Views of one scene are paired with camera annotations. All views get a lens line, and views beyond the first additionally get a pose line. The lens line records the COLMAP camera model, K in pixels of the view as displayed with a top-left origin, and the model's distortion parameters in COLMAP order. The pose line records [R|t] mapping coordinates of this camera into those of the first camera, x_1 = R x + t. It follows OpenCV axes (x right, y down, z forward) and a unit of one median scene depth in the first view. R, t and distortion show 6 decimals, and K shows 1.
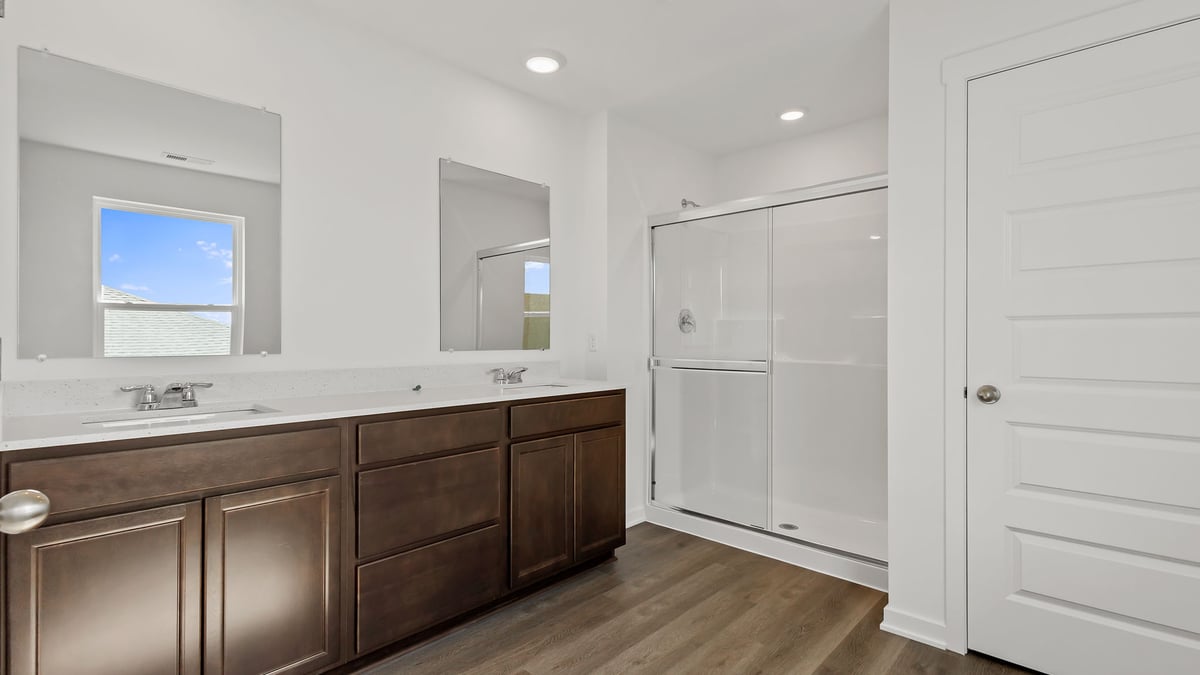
lens RADIAL K [[550.2, 0, 600.5], [0, 550.2, 335.0], [0, 0, 1]] dist [0.005198, -0.001667]
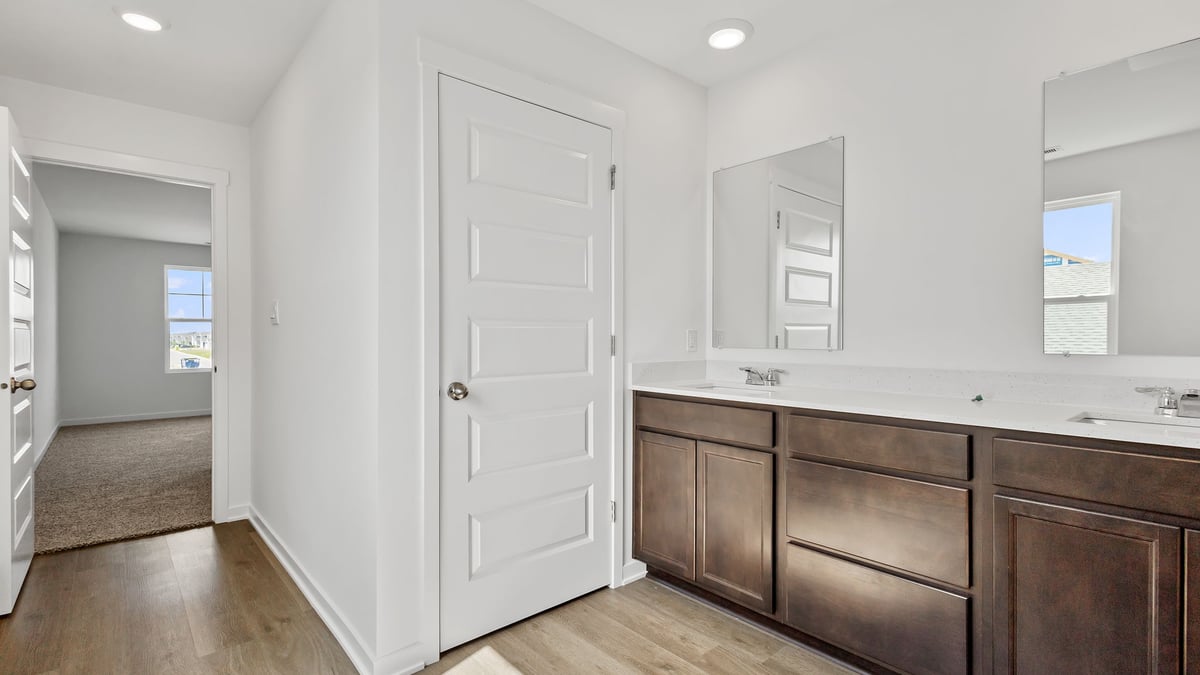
lens RADIAL K [[550.2, 0, 601.8], [0, 550.2, 341.8], [0, 0, 1]] dist [0.005198, -0.001667]
pose [[-0.094187, 0.005912, -0.995537, 0.600371], [0.009913, 0.999938, 0.005000, 0.007428], [0.995505, -0.009398, -0.094240, 0.643960]]
